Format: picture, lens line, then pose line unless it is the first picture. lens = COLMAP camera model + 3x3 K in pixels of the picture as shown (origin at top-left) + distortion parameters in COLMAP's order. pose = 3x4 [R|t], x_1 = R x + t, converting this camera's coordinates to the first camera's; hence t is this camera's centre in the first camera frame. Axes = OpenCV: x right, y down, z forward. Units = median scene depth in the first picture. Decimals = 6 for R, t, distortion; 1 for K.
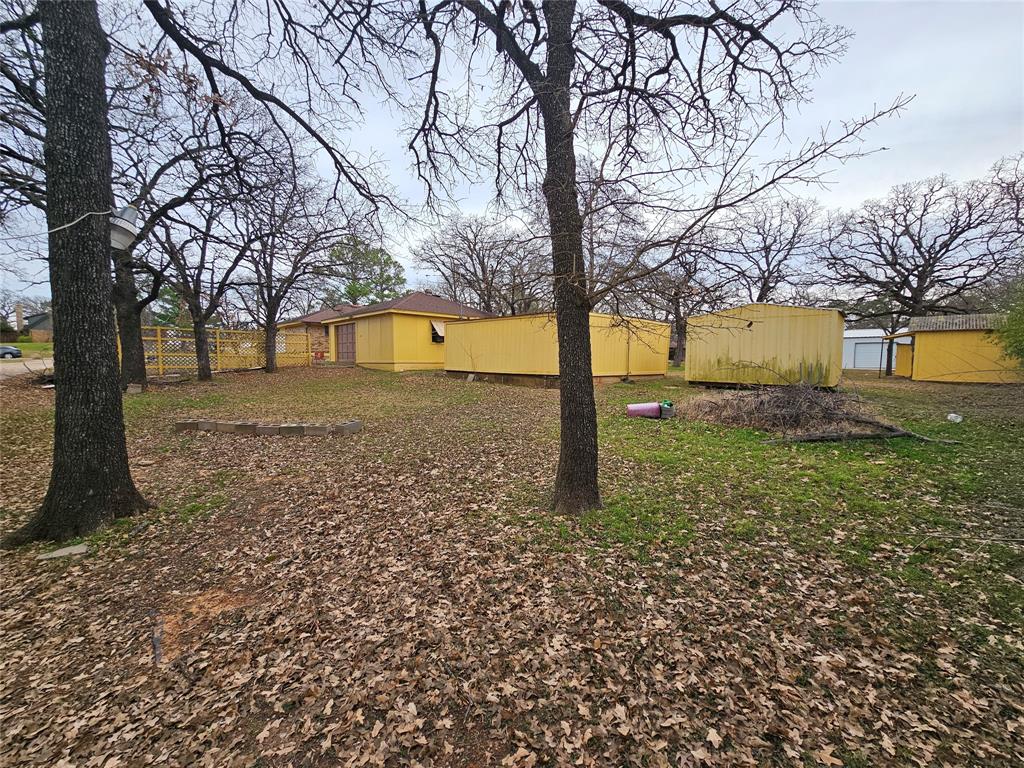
lens RADIAL K [[425.2, 0, 512.0], [0, 425.2, 384.0], [0, 0, 1]] dist [0.000848, 0.000077]
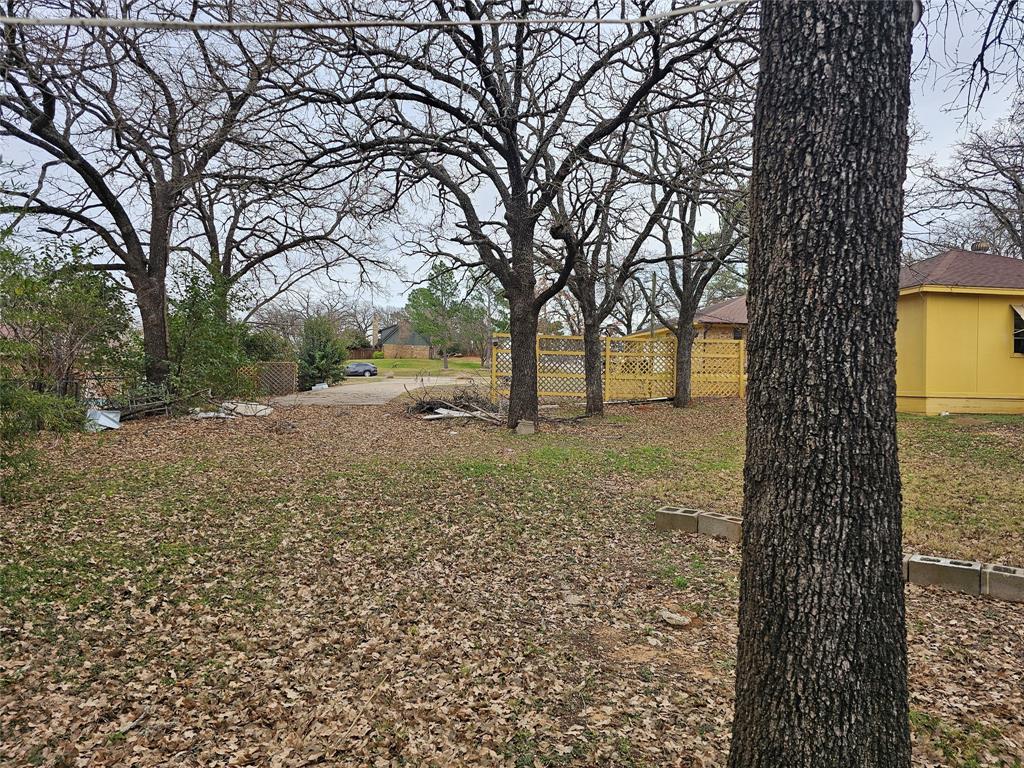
lens RADIAL K [[697.0, 0, 513.0], [0, 697.0, 366.5], [0, 0, 1]] dist [0.143606, -0.000330]
pose [[0.794345, 0.002066, -0.607463, -0.165278], [-0.052145, 0.996535, -0.064799, -0.007637], [0.605225, 0.083149, 0.791700, 0.083447]]
